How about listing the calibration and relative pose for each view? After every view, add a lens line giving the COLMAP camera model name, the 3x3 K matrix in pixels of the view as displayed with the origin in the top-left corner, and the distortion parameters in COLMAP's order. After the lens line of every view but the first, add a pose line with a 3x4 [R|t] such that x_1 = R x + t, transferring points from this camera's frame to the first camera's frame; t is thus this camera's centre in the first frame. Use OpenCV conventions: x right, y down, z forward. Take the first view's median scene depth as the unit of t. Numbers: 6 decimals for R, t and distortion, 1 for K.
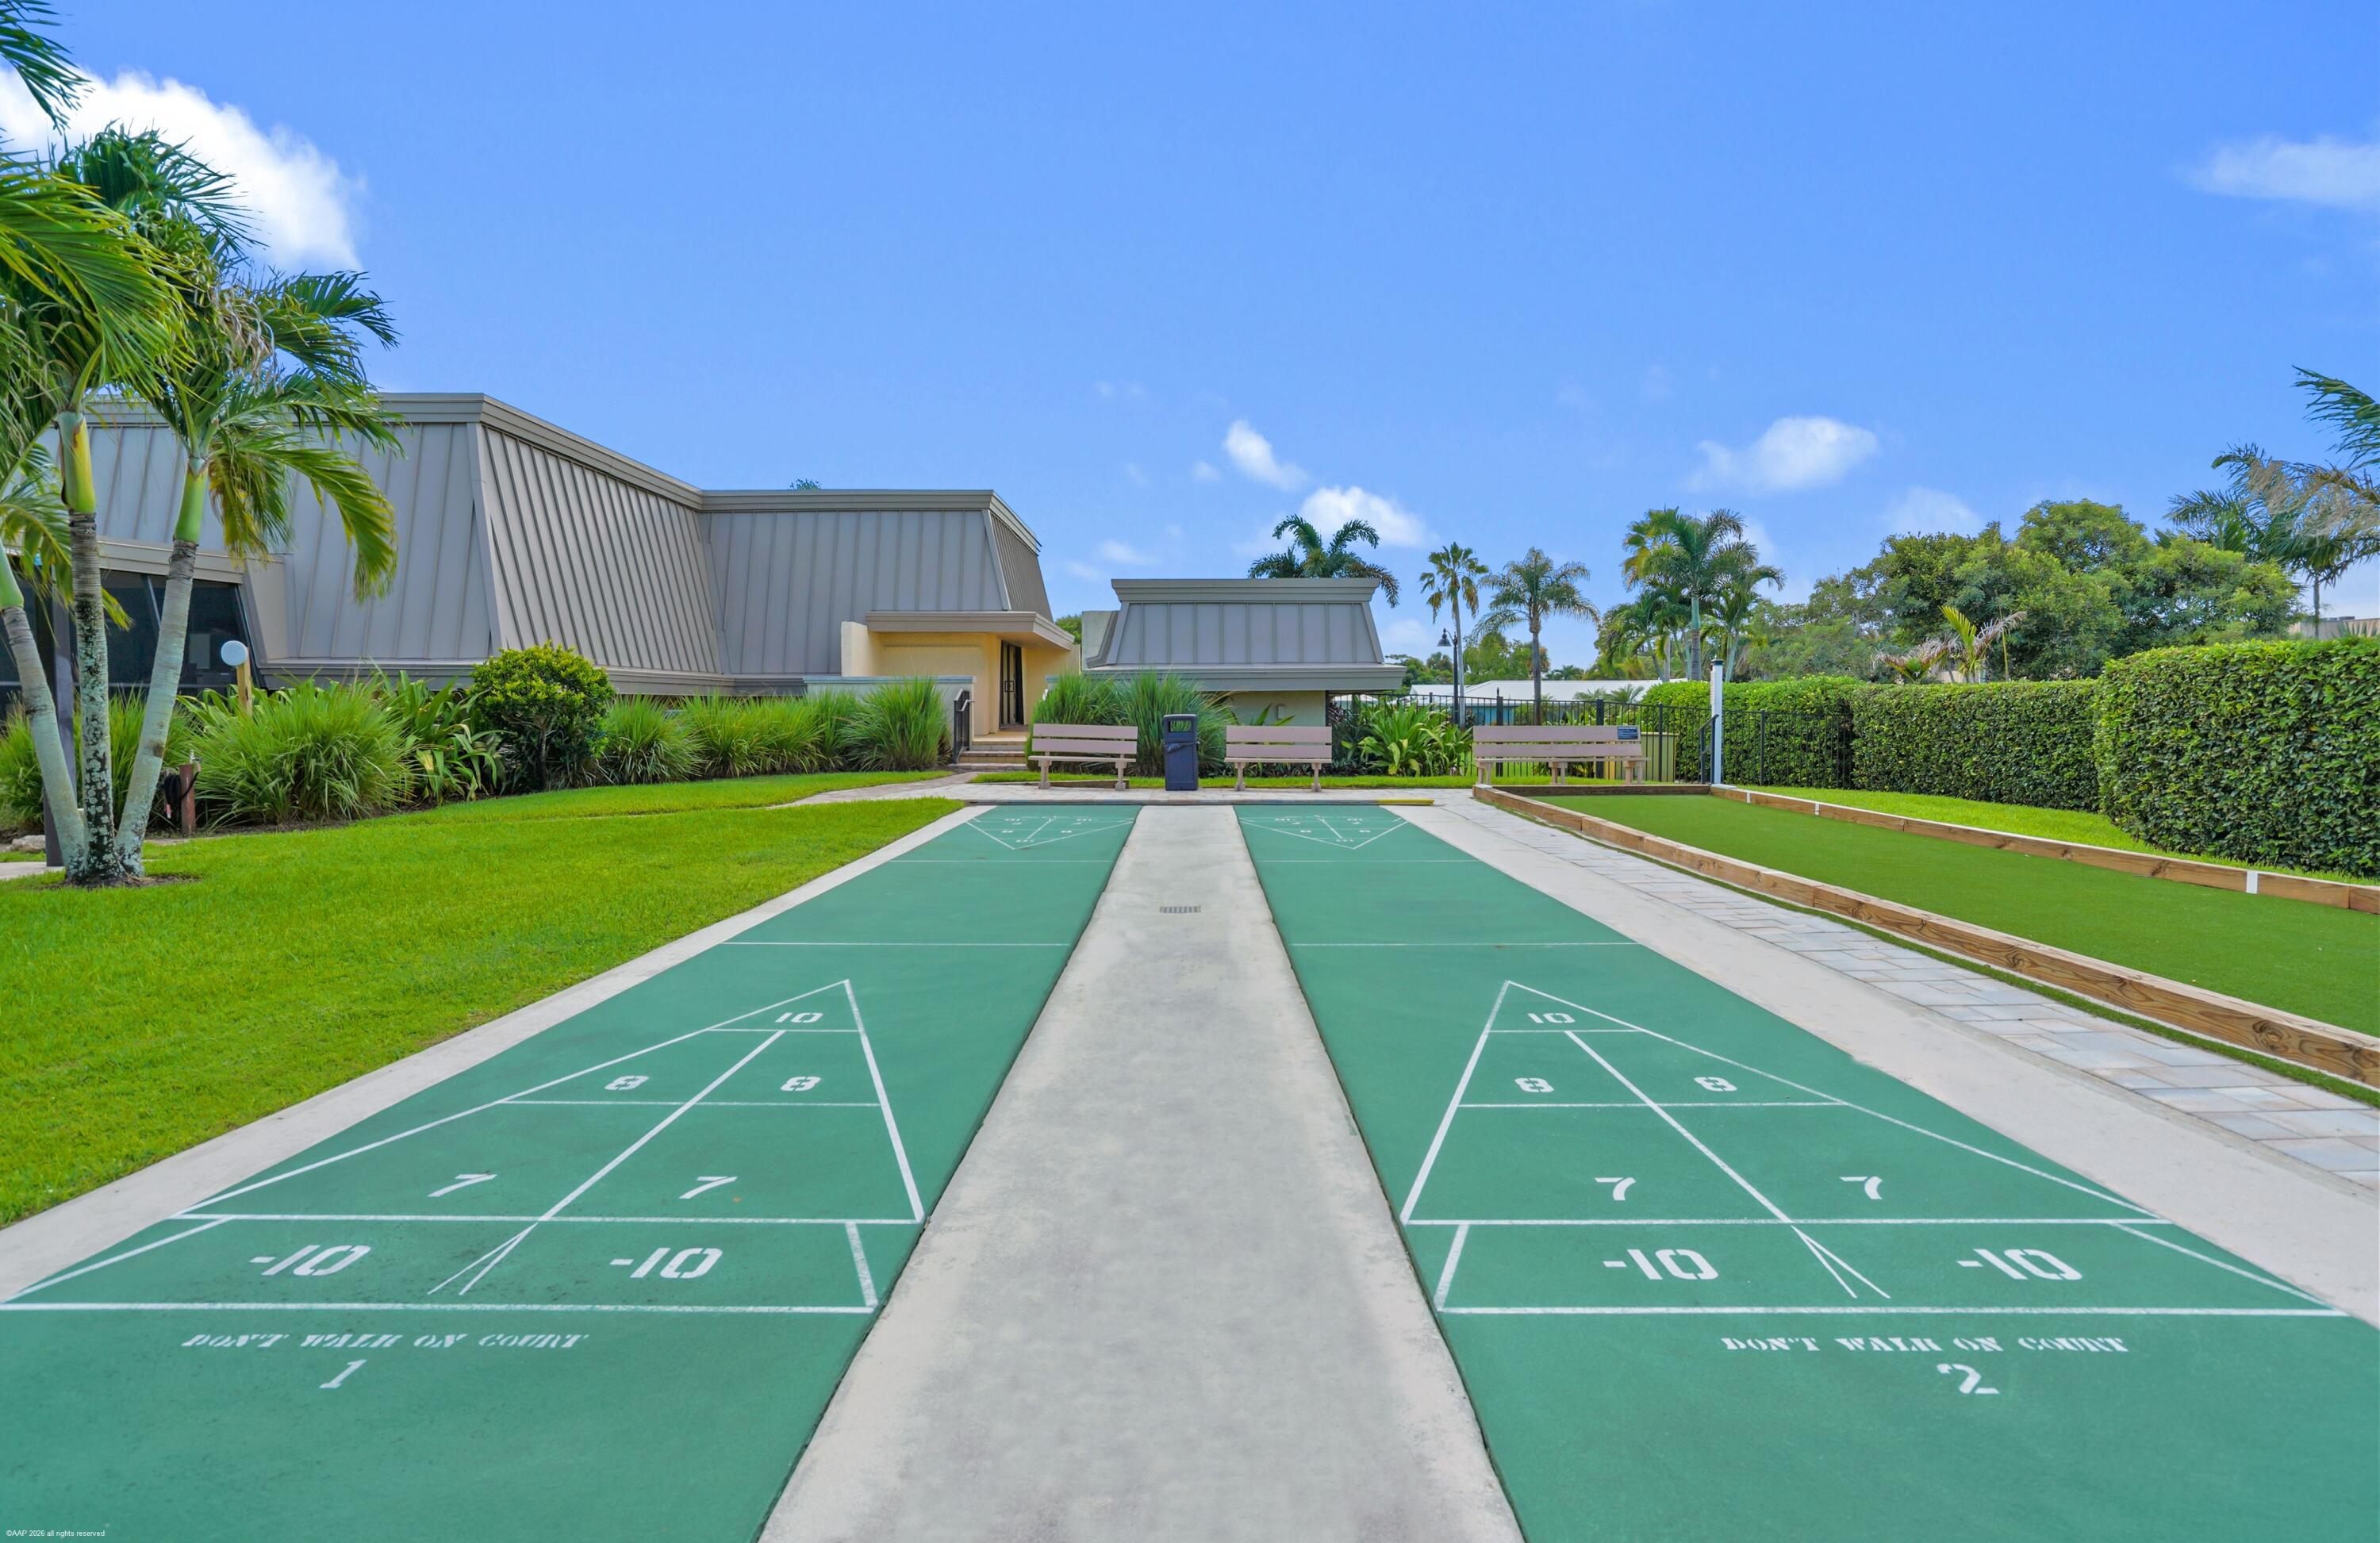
lens RADIAL K [[1321.8, 0, 1190.0], [0, 1321.8, 771.5], [0, 0, 1]] dist [-0.036824, 0.001202]
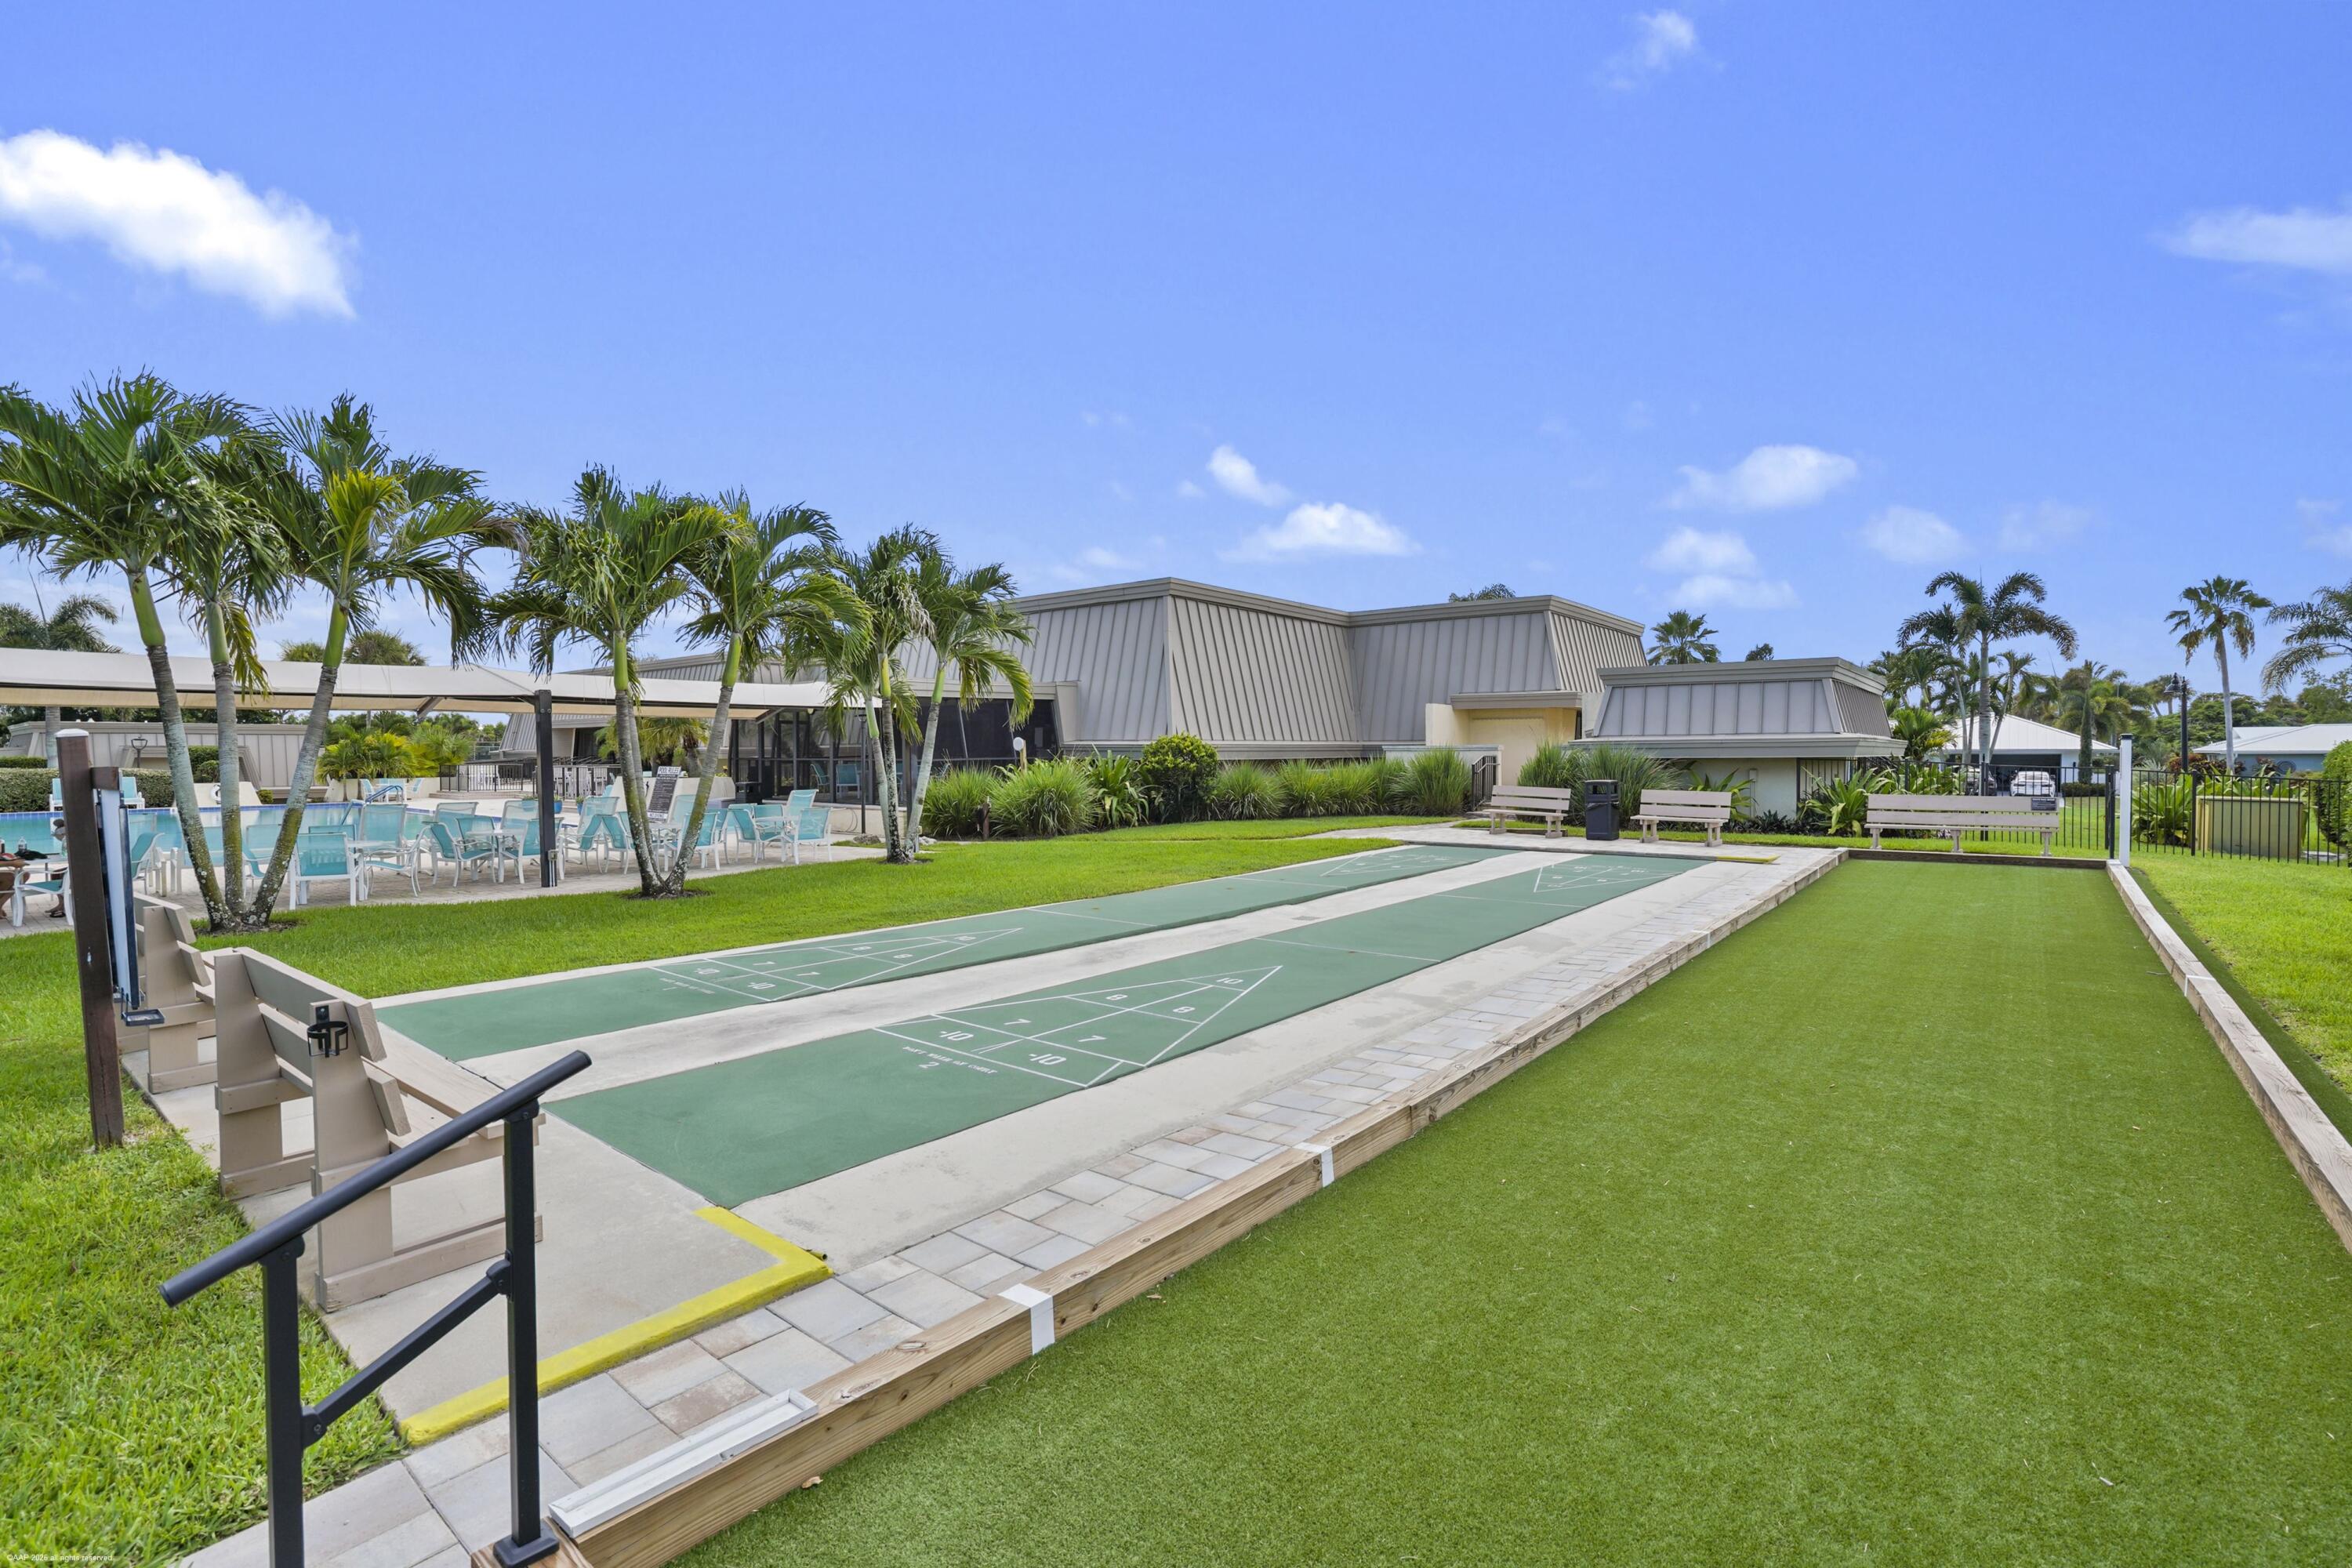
lens RADIAL K [[1094.3, 0, 1178.1], [0, 1094.3, 748.9], [0, 0, 1]] dist [-0.032426, 0.000386]
pose [[0.793941, -0.002922, -0.607988, 0.295809], [-0.026474, 0.998874, -0.039371, -0.020041], [0.607418, 0.047354, 0.792970, -0.077061]]
